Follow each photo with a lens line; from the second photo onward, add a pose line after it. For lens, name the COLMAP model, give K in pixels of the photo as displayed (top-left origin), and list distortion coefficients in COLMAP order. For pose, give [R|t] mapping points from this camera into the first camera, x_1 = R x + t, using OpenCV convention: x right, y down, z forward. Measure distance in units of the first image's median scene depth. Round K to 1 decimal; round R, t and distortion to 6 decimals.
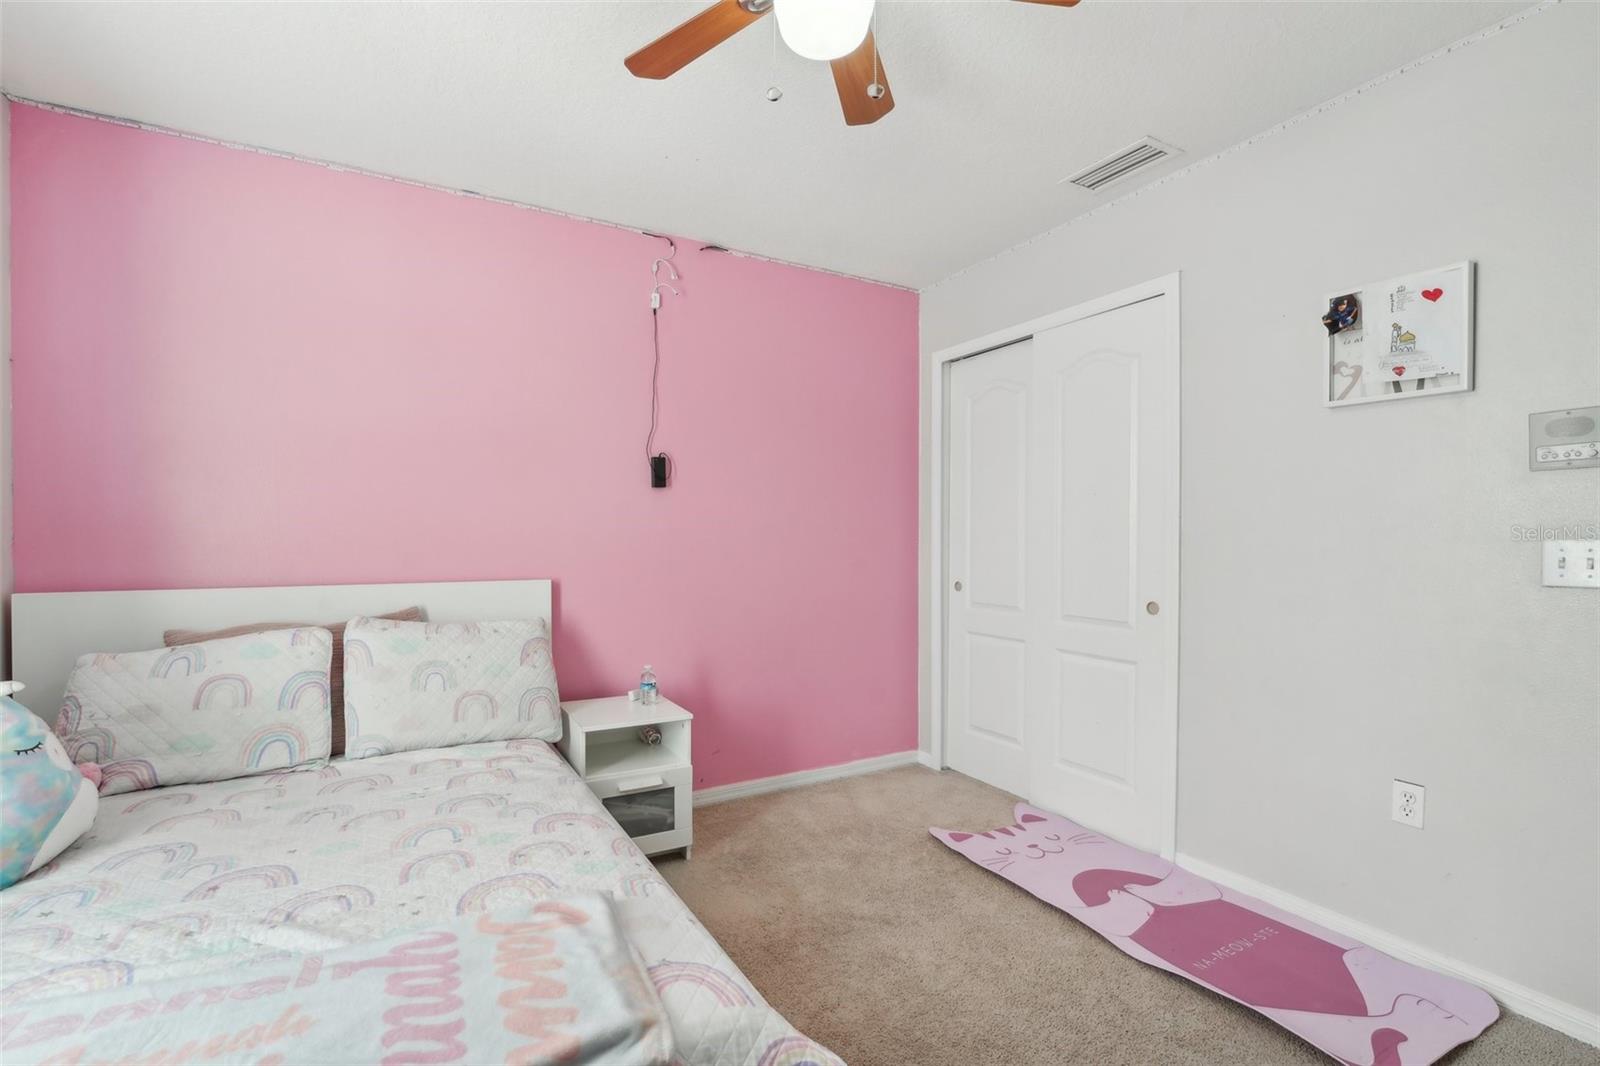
lens RADIAL K [[707.4, 0, 800.4], [0, 707.4, 546.8], [0, 0, 1]] dist [-0.024461, -0.000116]
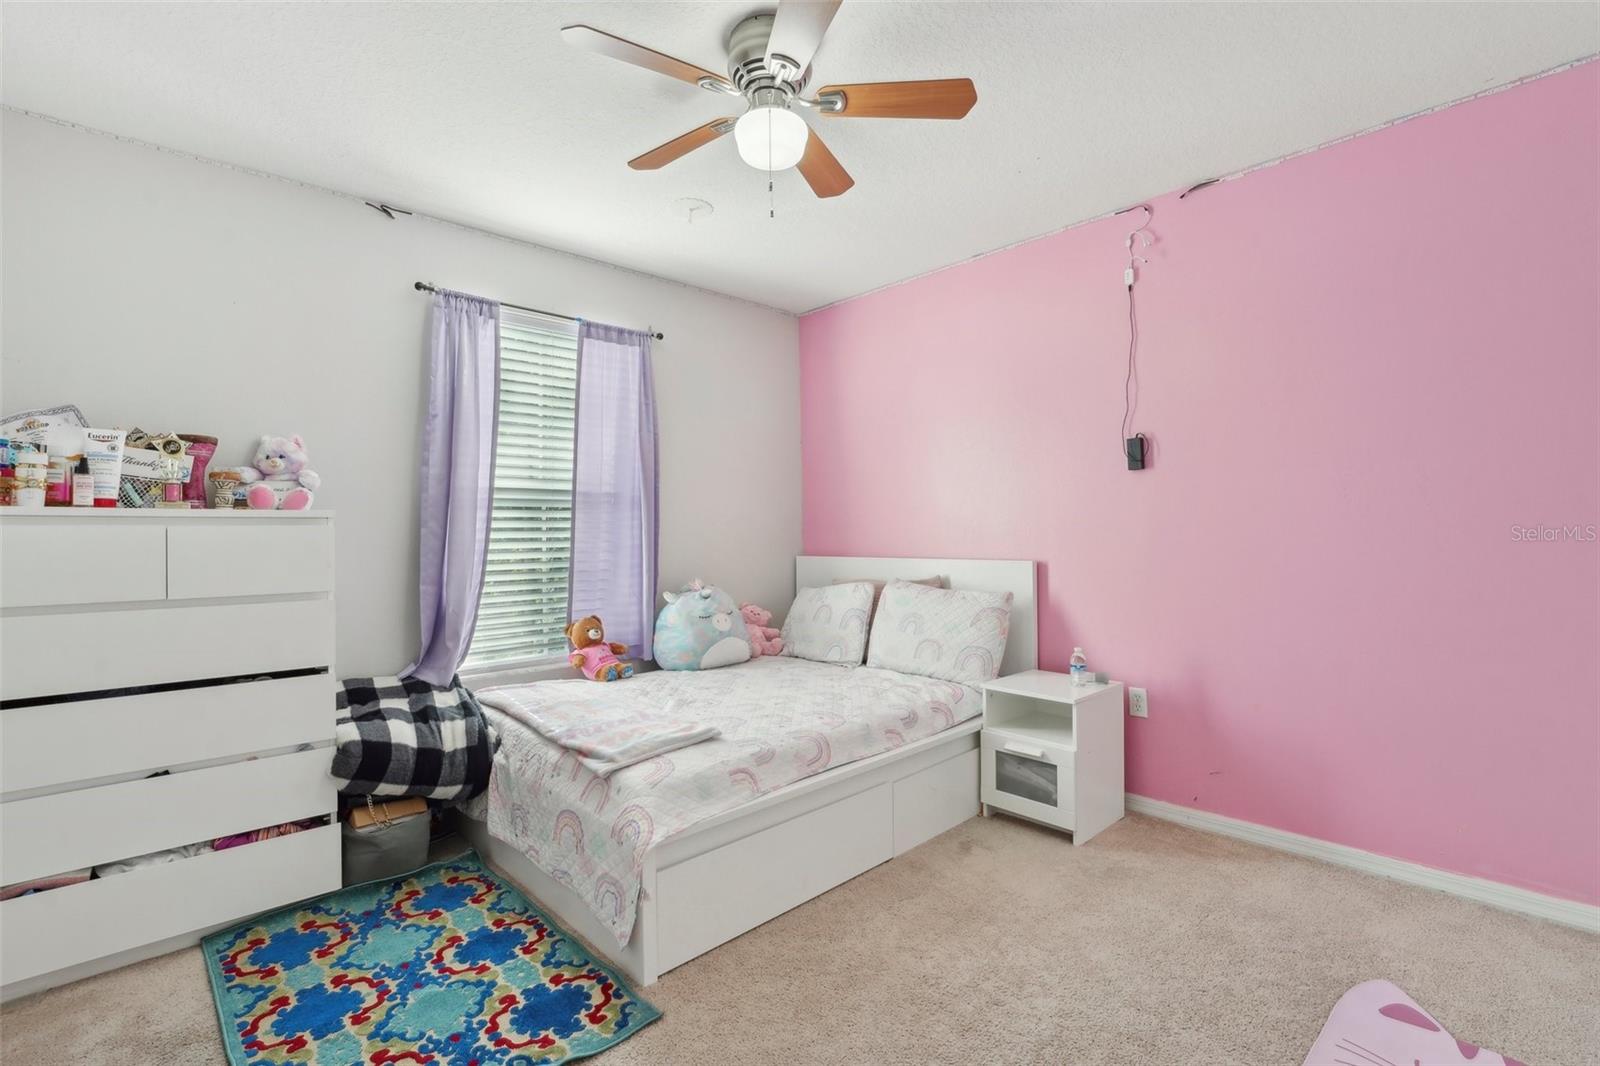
lens RADIAL K [[718.7, 0, 800.0], [0, 718.7, 533.0], [0, 0, 1]] dist [-0.019955, 0.000314]
pose [[0.233884, -0.003656, -0.972258, 0.767941], [0.001178, 0.999993, -0.003477, 0.004997], [0.972264, -0.000333, 0.233887, 0.401848]]
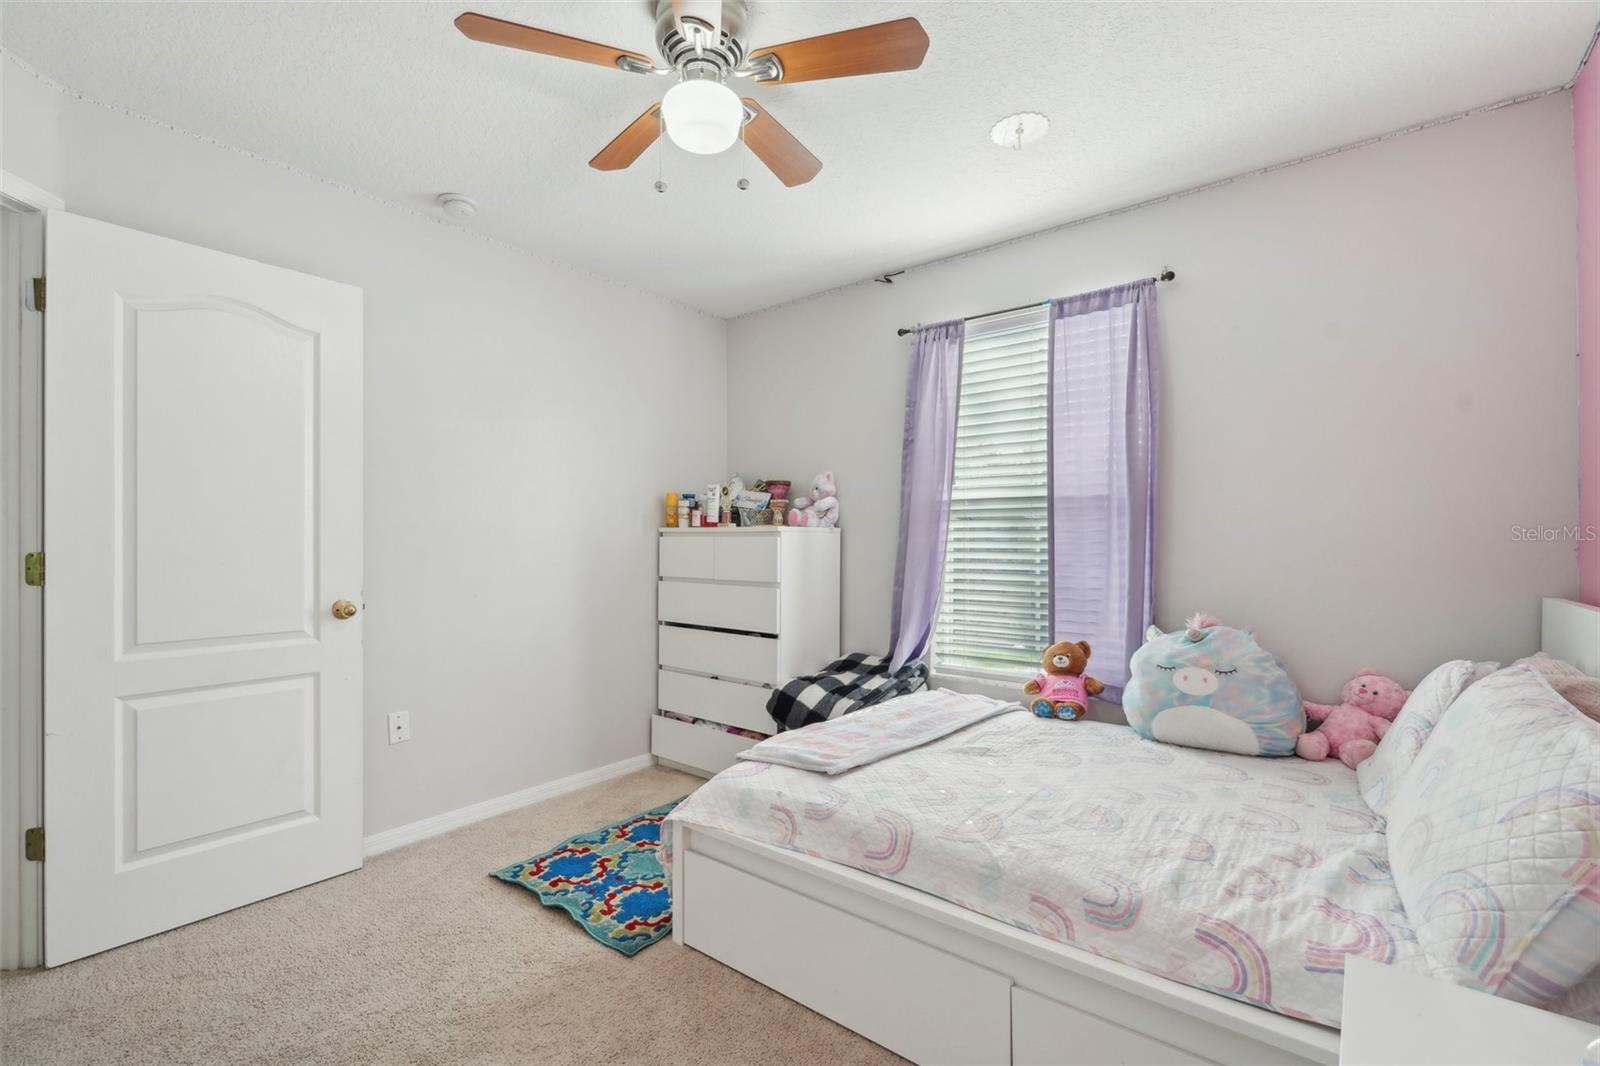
lens RADIAL K [[700.7, 0, 799.3], [0, 700.7, 546.3], [0, 0, 1]] dist [-0.000232, 0.000040]
pose [[-0.932166, -0.003812, -0.362010, 0.178278], [-0.009267, 0.999868, 0.013333, -0.008069], [0.361912, 0.015783, -0.932079, 1.233827]]
